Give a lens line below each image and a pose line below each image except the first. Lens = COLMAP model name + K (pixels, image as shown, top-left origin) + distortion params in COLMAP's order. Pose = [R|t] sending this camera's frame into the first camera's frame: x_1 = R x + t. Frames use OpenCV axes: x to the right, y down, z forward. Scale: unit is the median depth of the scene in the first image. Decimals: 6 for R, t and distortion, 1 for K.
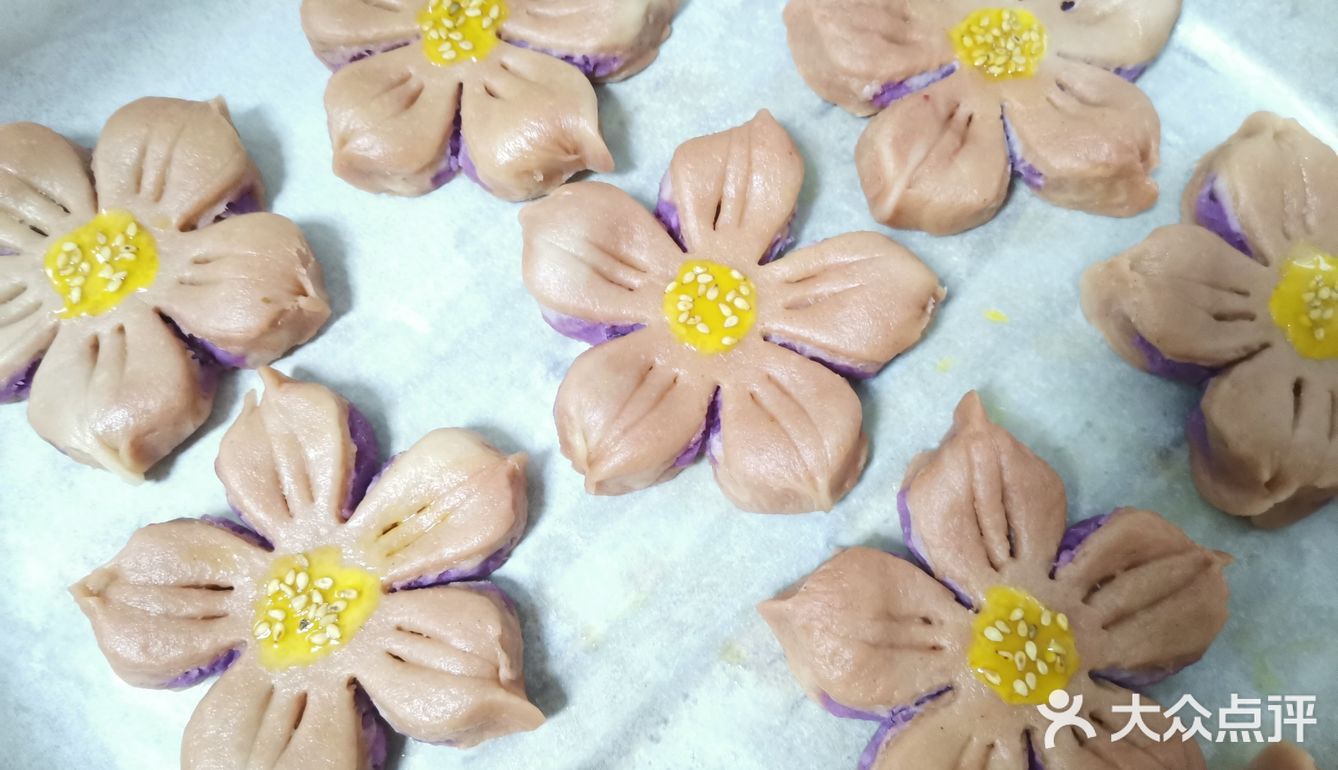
lens RADIAL K [[1017.1, 0, 669.0], [0, 1017.1, 385.0], [0, 0, 1]] dist [0.062288, -0.118925]
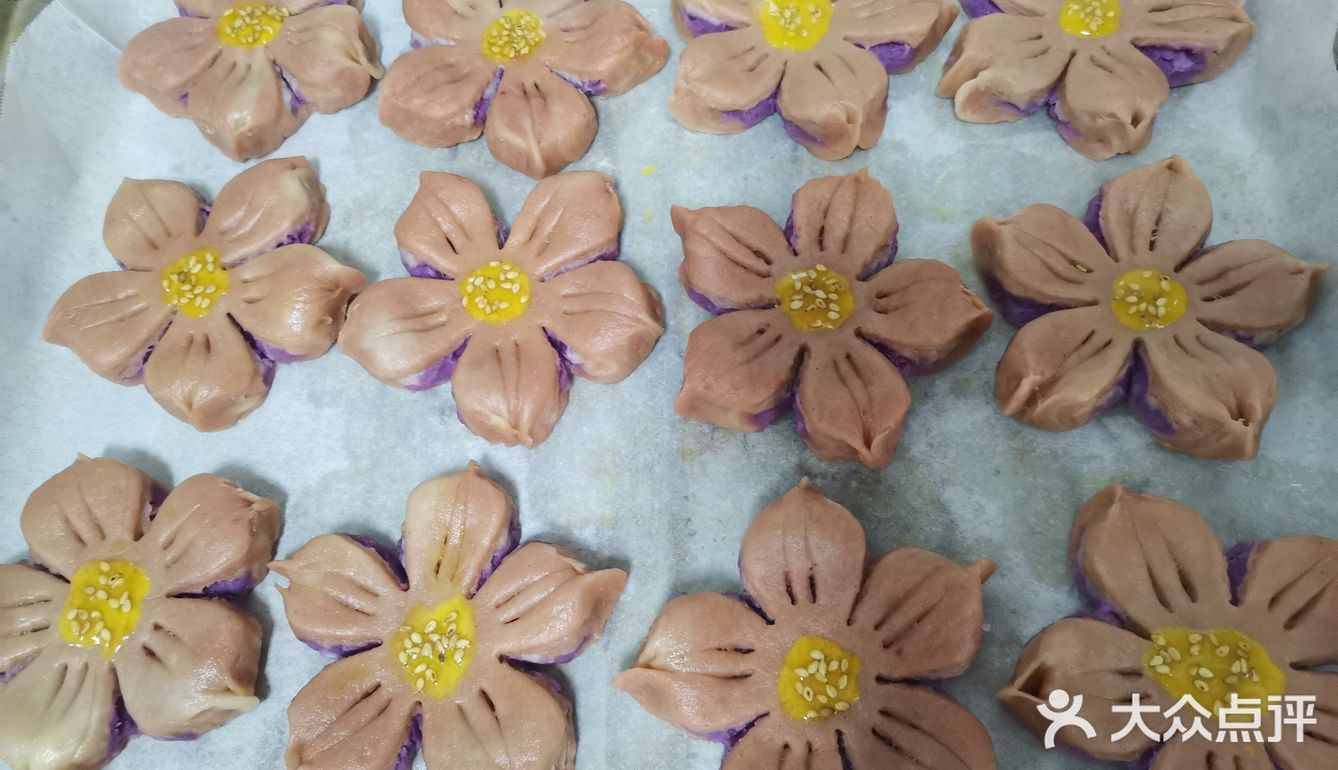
lens RADIAL K [[1017.1, 0, 669.0], [0, 1017.1, 385.0], [0, 0, 1]] dist [0.062288, -0.118925]
pose [[0.686490, -0.685222, 0.243316, -0.213539], [0.711652, 0.701832, -0.031364, 0.211906], [-0.149275, 0.194688, 0.969440, -0.319848]]
